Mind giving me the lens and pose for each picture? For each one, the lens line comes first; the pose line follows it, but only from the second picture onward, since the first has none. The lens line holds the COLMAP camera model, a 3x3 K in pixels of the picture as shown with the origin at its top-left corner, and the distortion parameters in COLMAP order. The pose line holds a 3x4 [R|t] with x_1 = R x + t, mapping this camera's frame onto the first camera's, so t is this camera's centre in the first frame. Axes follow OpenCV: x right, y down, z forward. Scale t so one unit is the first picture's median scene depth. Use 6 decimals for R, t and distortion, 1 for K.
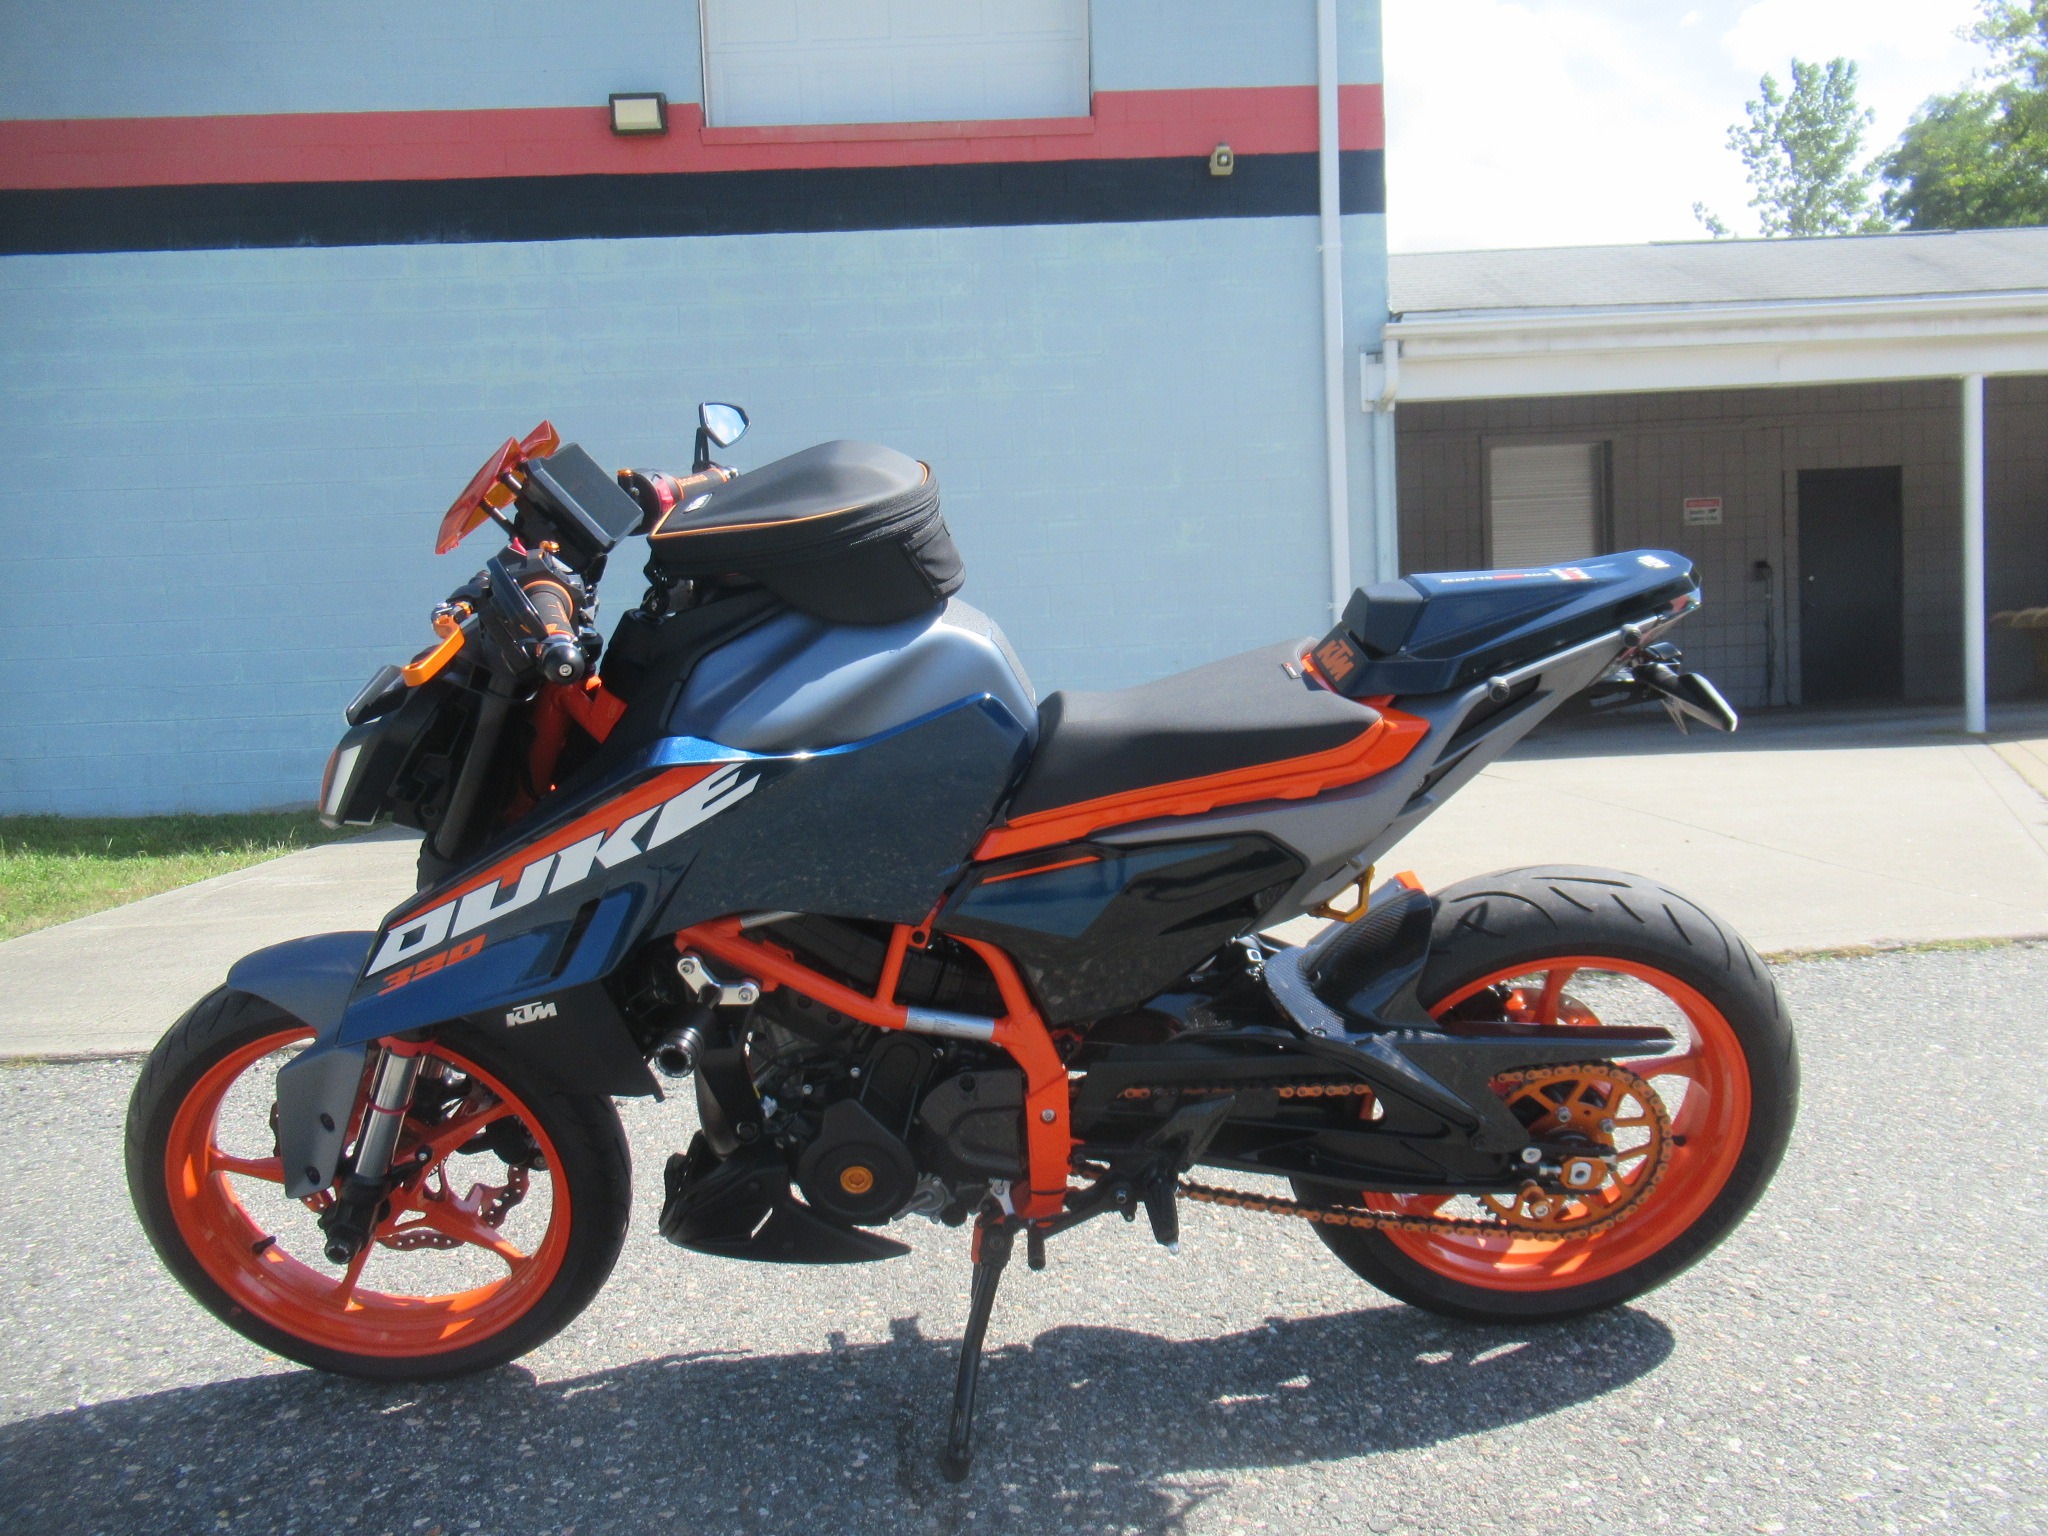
lens RADIAL K [[1508.9, 0, 1011.7], [0, 1508.9, 768.1], [0, 0, 1]] dist [0.023408, -0.041136]
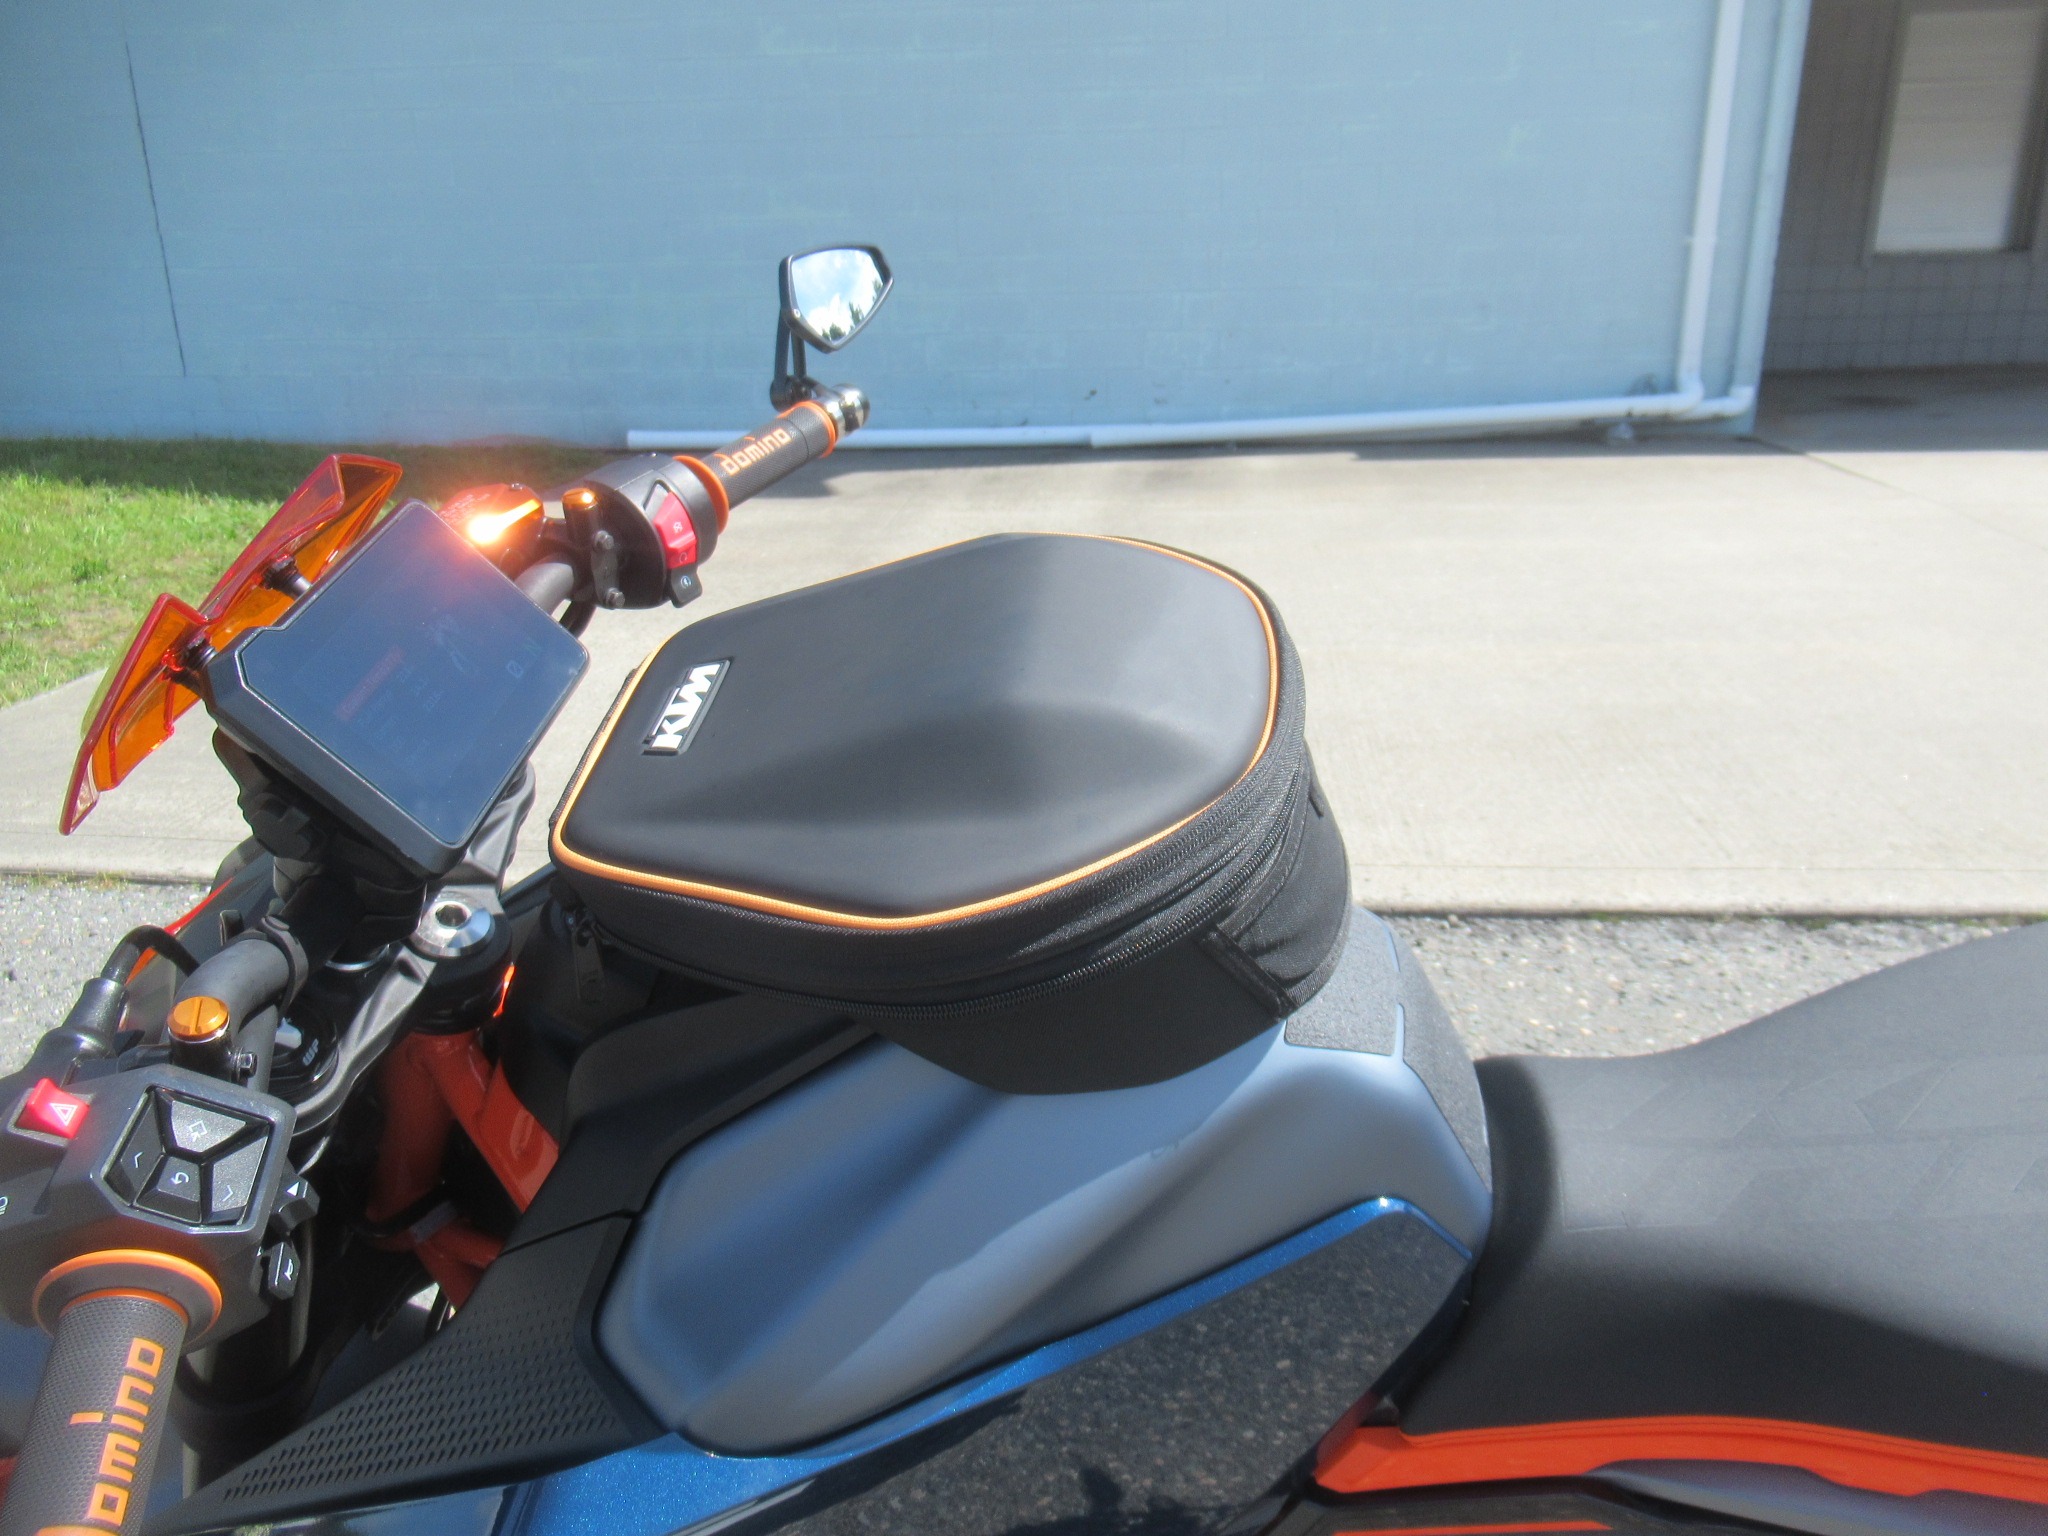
lens RADIAL K [[1508.9, 0, 1011.7], [0, 1508.9, 768.1], [0, 0, 1]] dist [0.023408, -0.041136]
pose [[0.988009, 0.068465, -0.138386, -0.060226], [-0.029086, 0.962792, 0.268675, -0.227191], [0.151632, -0.261428, 0.953238, 0.533670]]
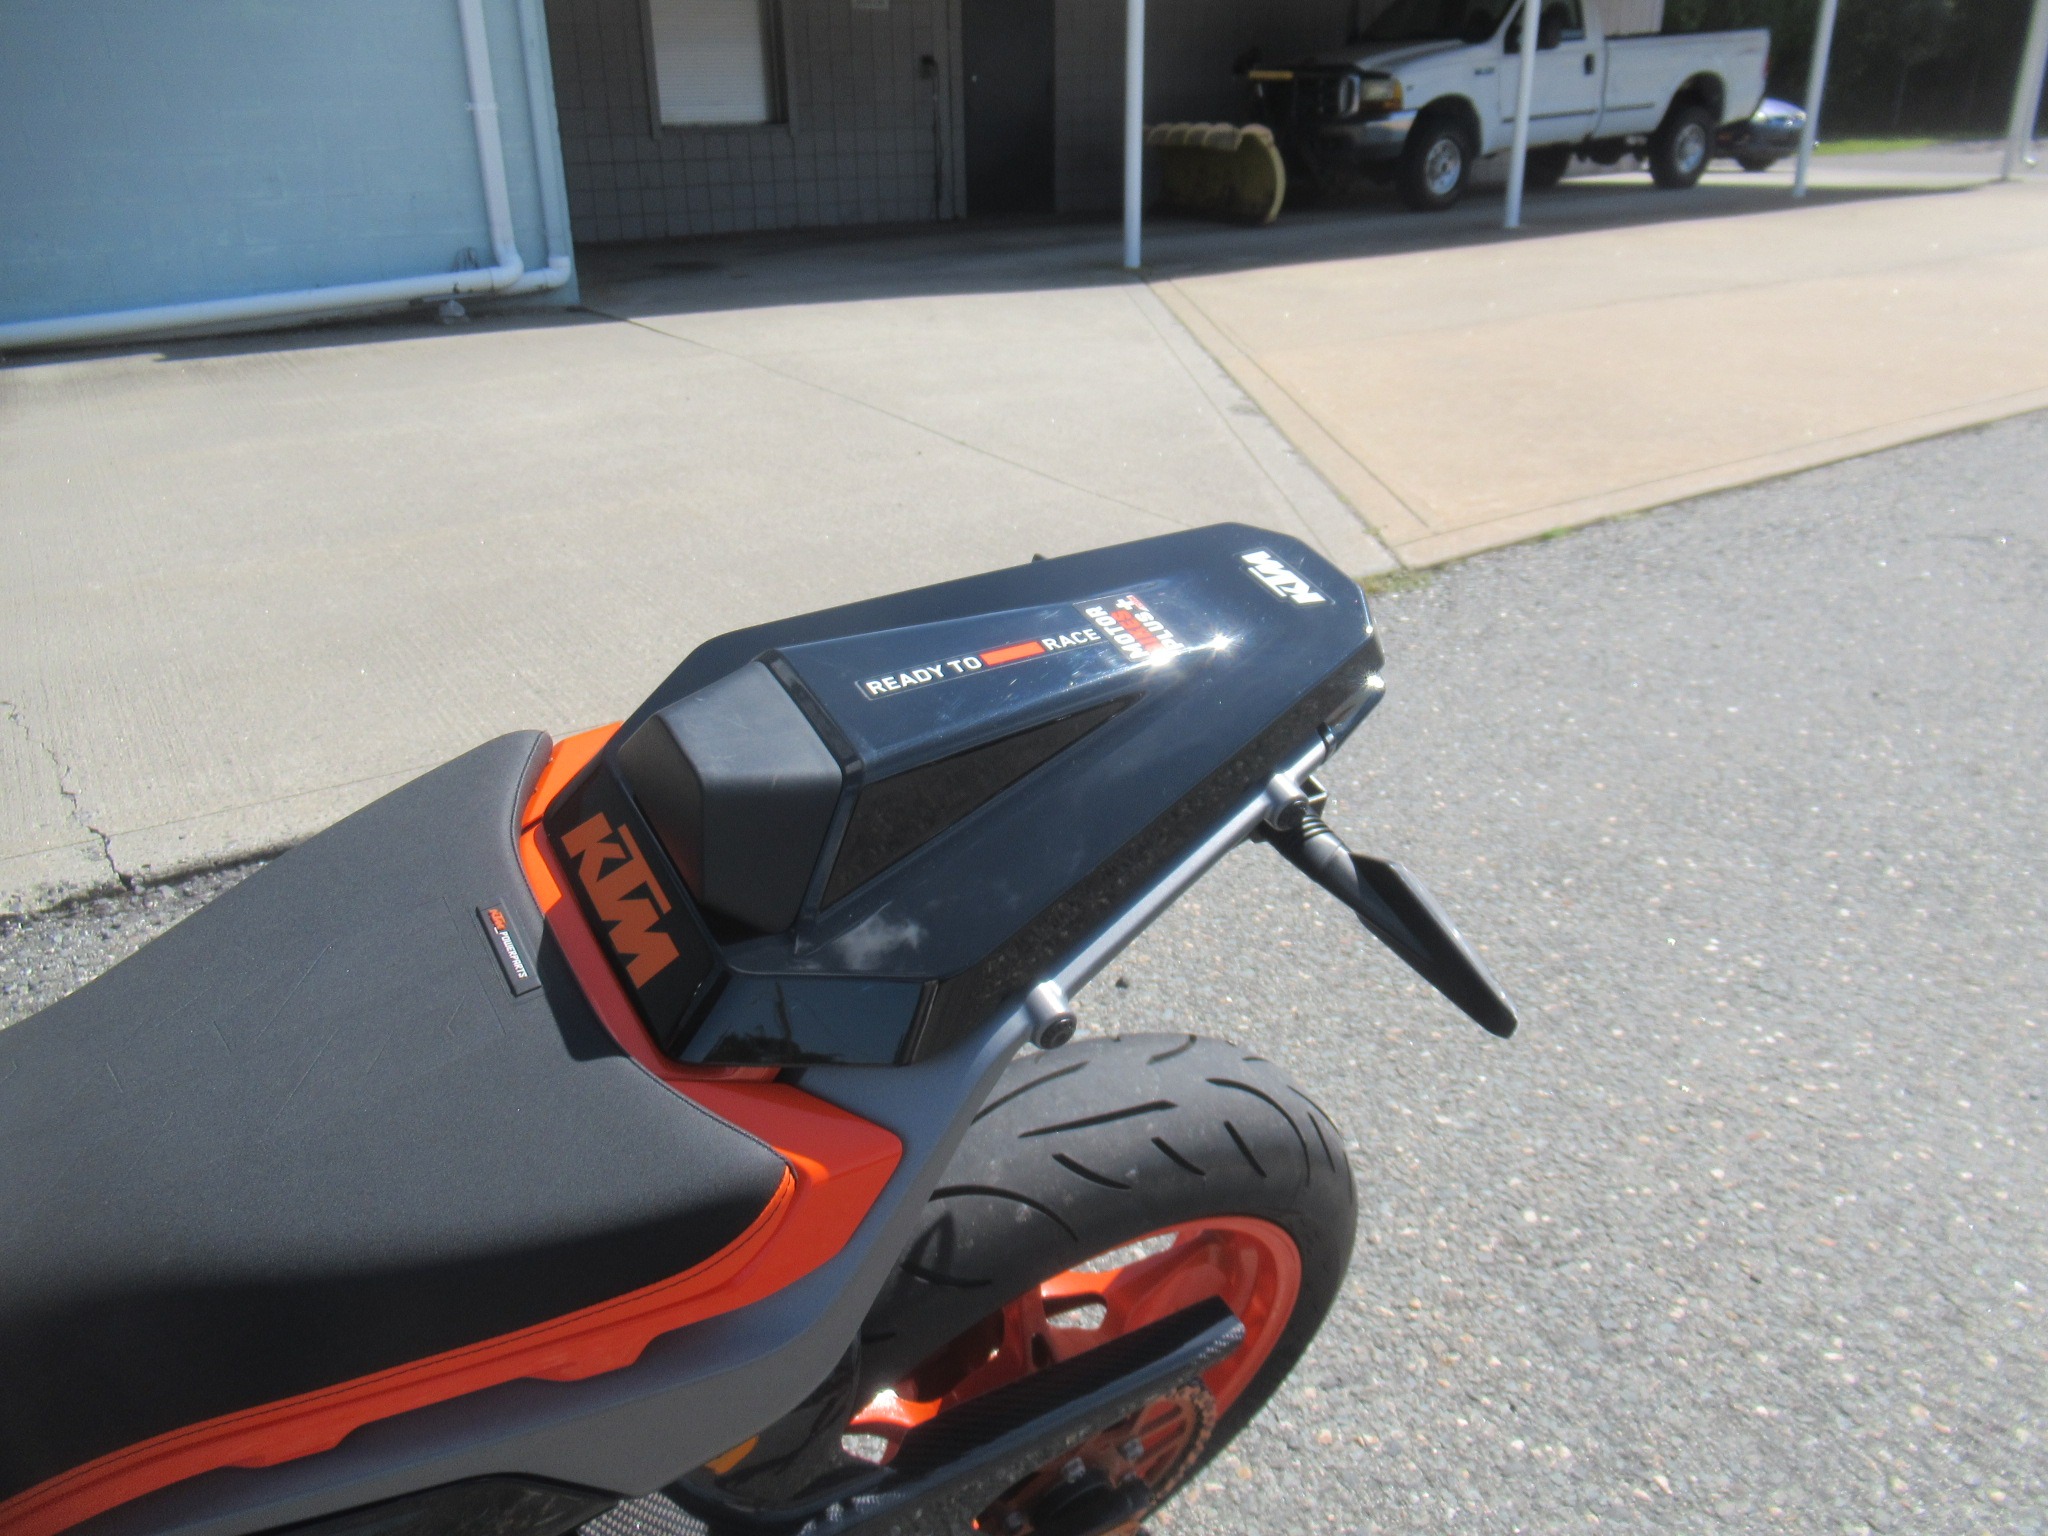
lens RADIAL K [[1508.9, 0, 1011.7], [0, 1508.9, 768.1], [0, 0, 1]] dist [0.023408, -0.041136]
pose [[0.863383, -0.169360, 0.475276, 0.106453], [0.004805, 0.944698, 0.327906, -0.209587], [-0.504527, -0.280825, 0.816450, 0.574834]]
